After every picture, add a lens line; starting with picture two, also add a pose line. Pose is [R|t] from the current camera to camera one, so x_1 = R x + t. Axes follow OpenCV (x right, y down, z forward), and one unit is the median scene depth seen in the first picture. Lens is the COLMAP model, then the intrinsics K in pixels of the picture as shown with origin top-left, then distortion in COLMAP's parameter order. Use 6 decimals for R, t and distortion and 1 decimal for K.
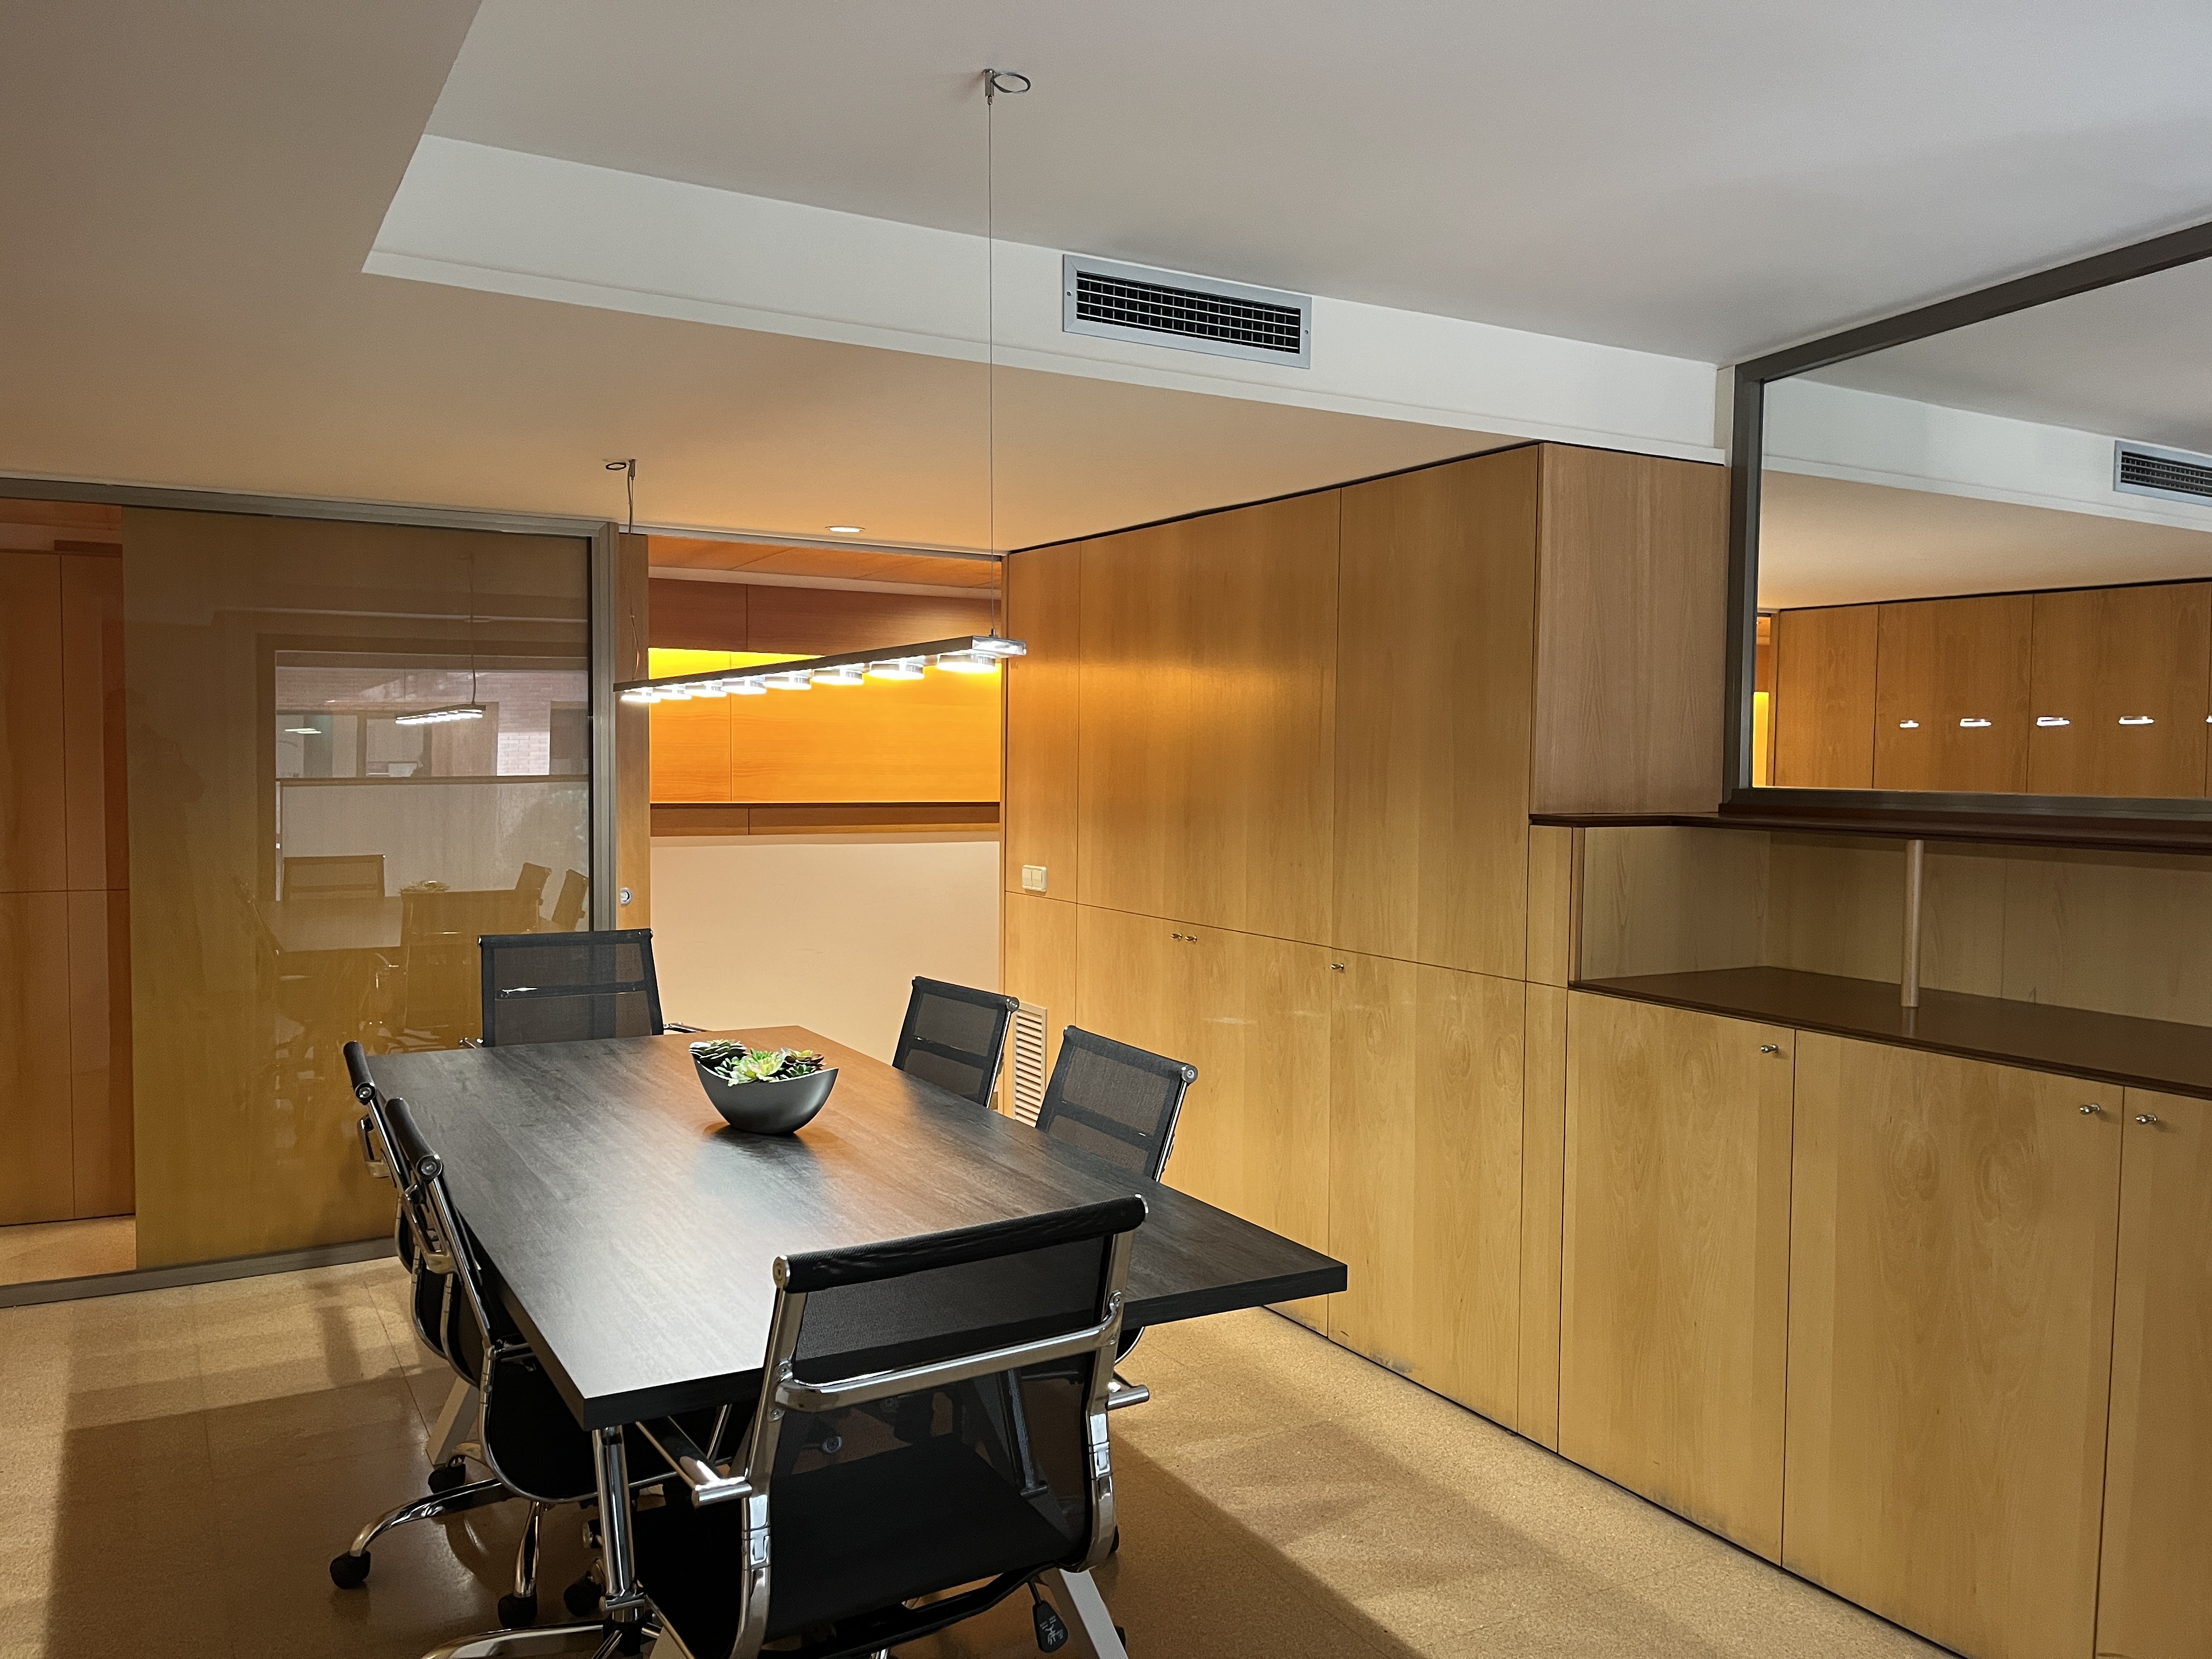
lens RADIAL K [[1648.3, 0, 1072.6], [0, 1648.3, 837.1], [0, 0, 1]] dist [0.066105, -0.087454]
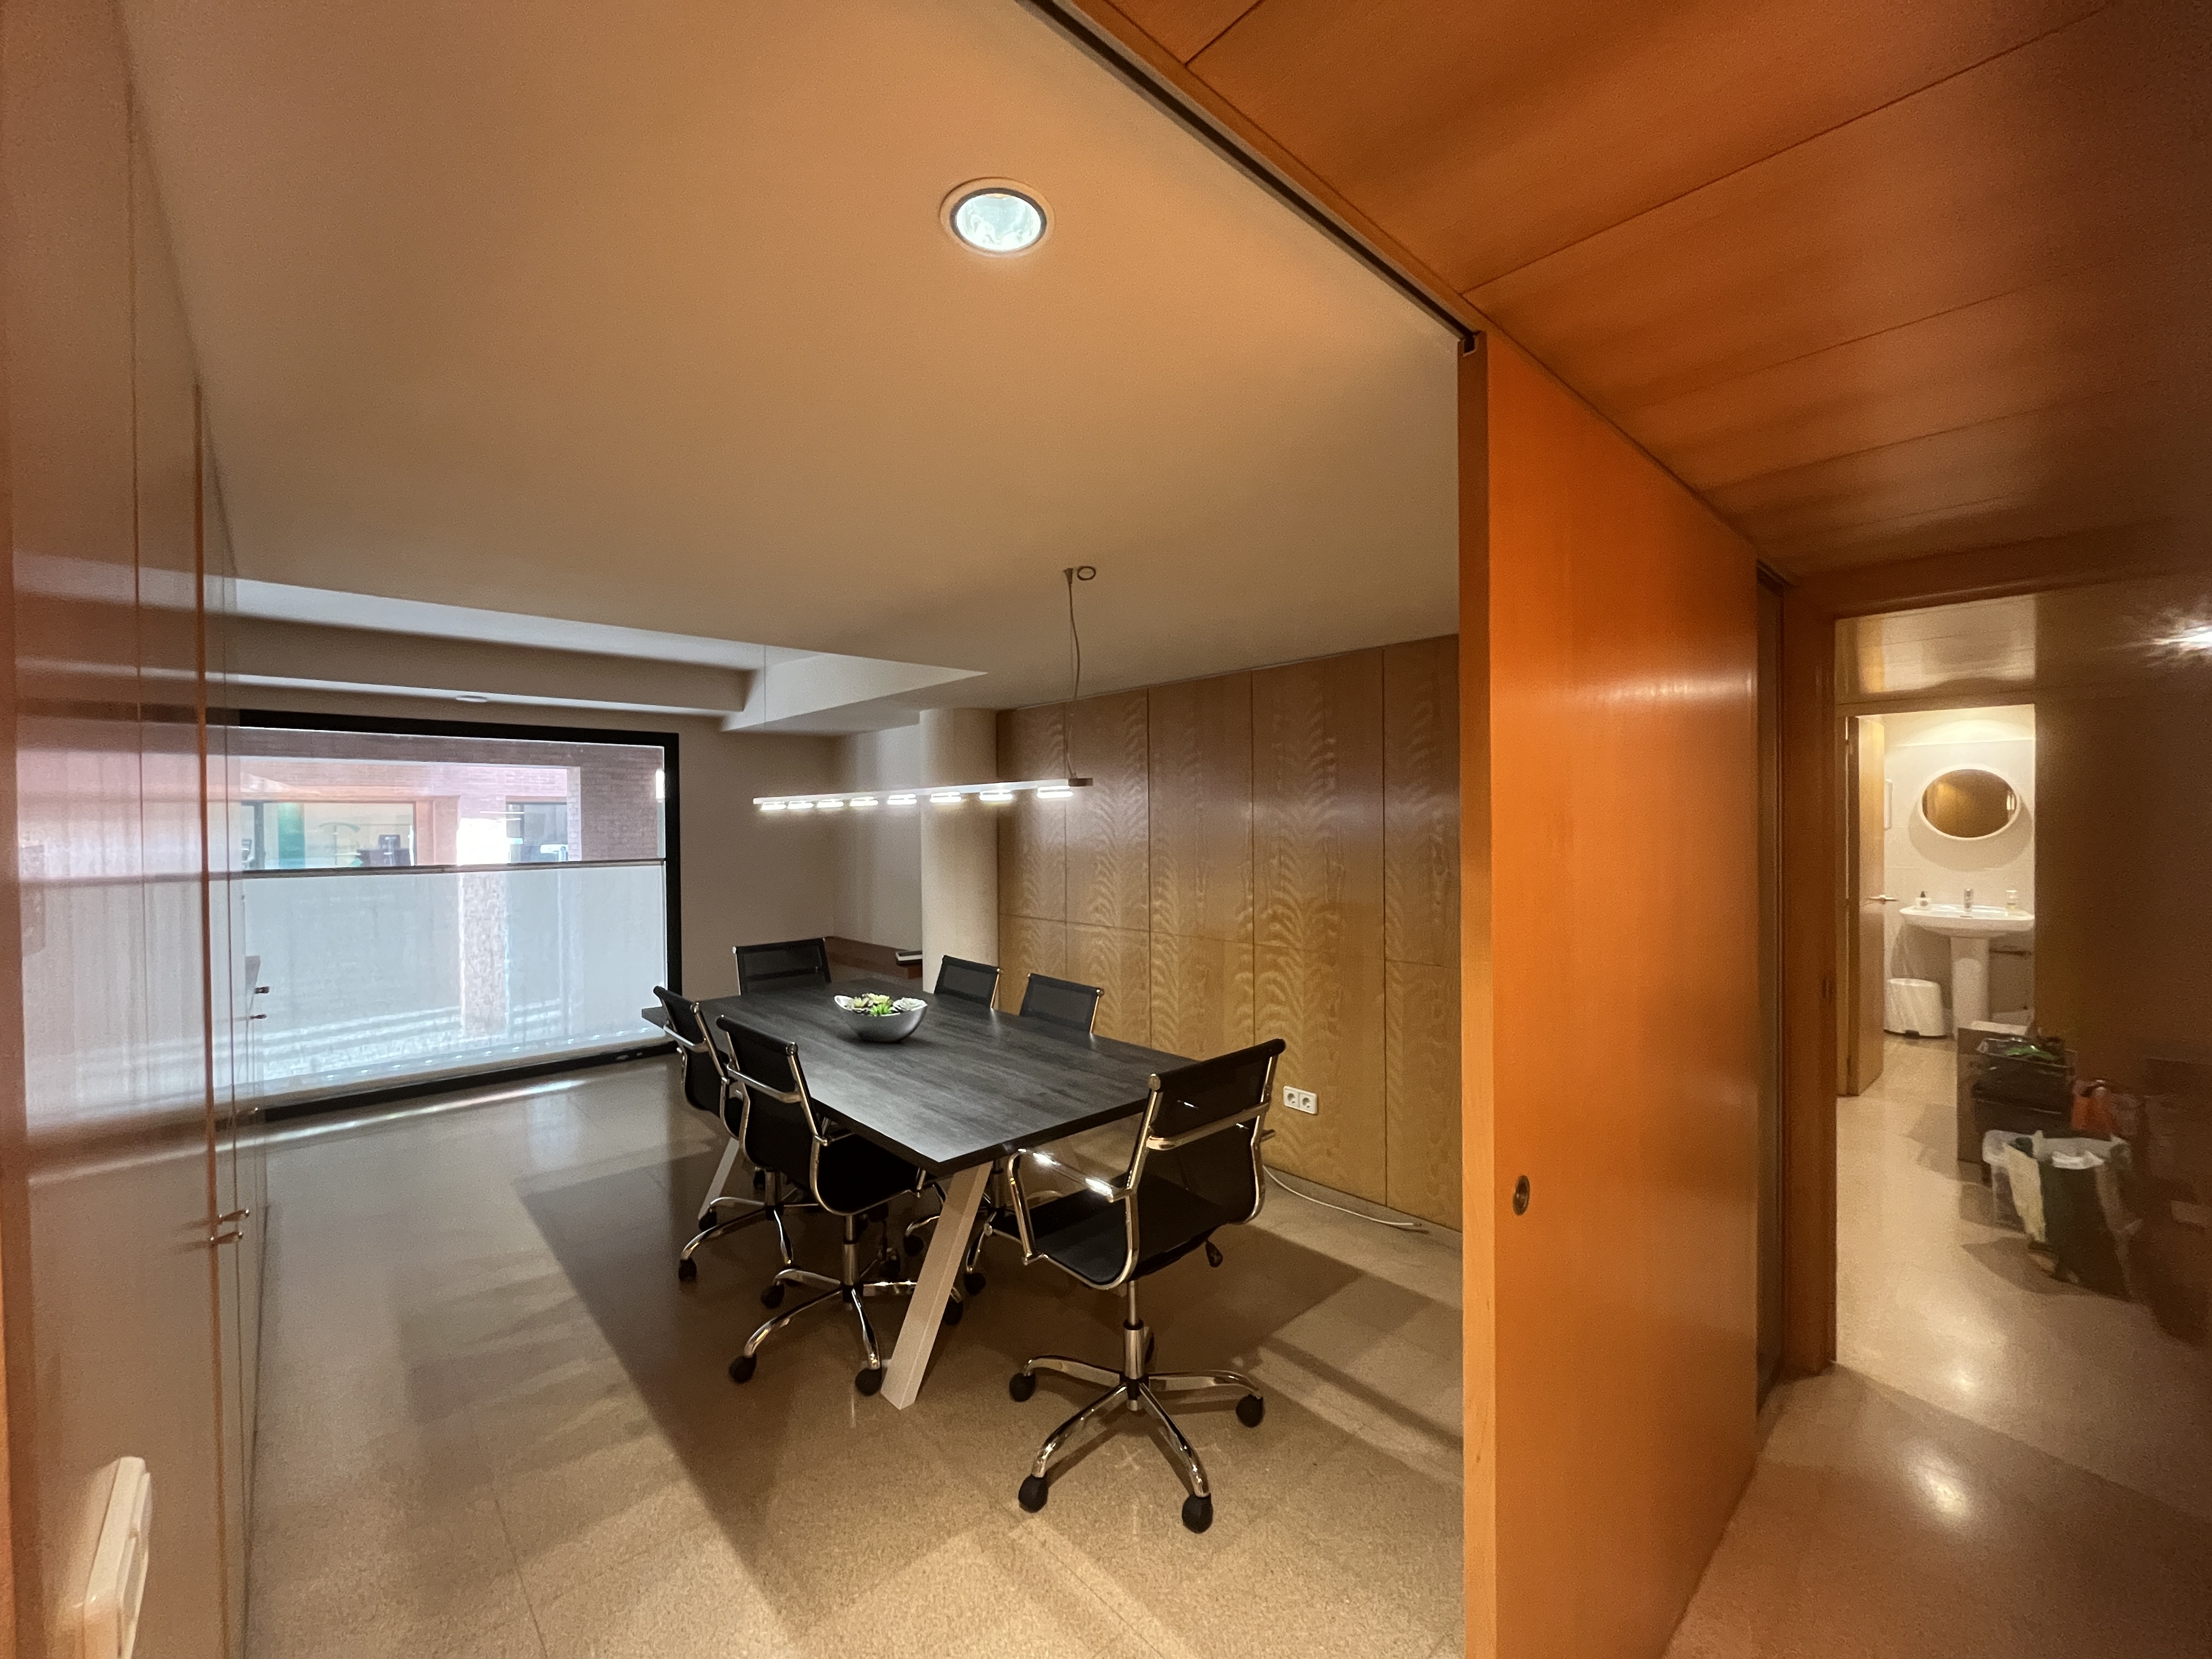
lens RADIAL K [[884.2, 0, 1101.0], [0, 884.2, 834.7], [0, 0, 1]] dist [-0.002817, -0.001114]
pose [[-0.971588, 0.004278, -0.236639, -0.165936], [-0.010142, 0.998166, 0.059686, -0.100623], [0.236460, 0.060390, -0.969763, 1.716553]]
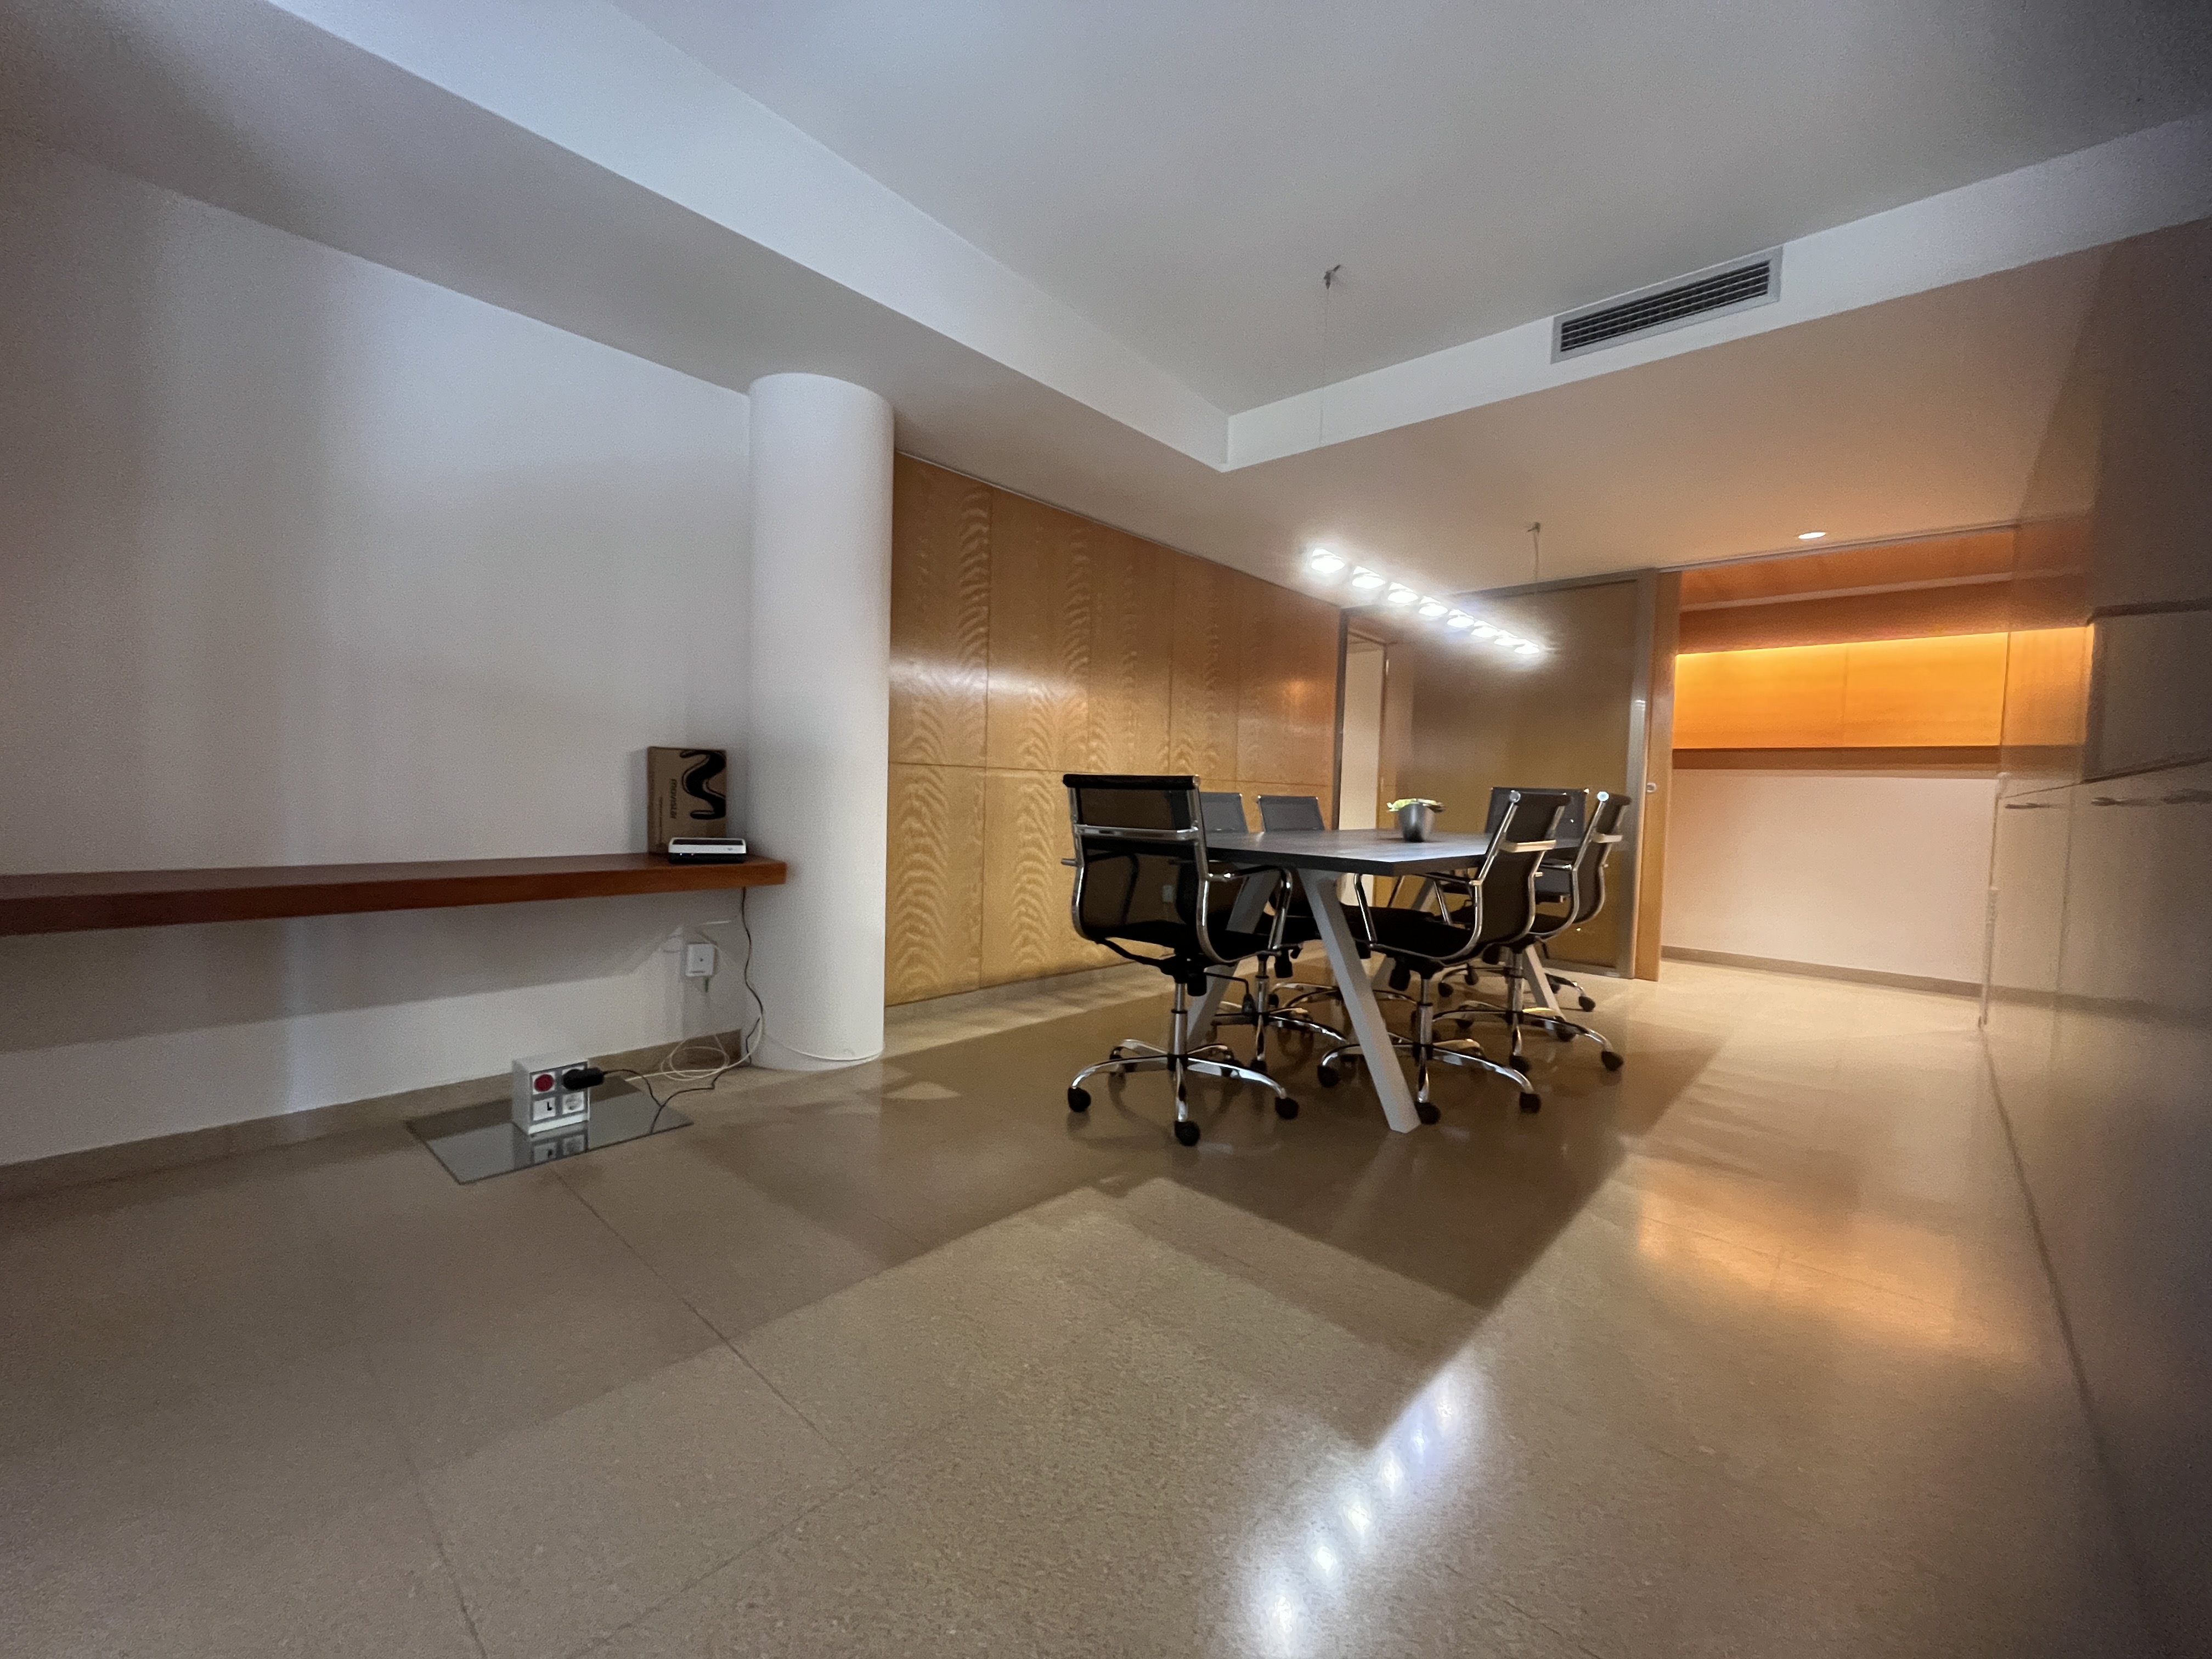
lens RADIAL K [[884.2, 0, 1102.2], [0, 884.2, 831.3], [0, 0, 1]] dist [-0.002817, -0.001114]
pose [[0.316853, 0.044848, -0.947414, 0.586900], [-0.074038, 0.997003, 0.022434, 0.144477], [0.945581, 0.063037, 0.319223, 0.267163]]
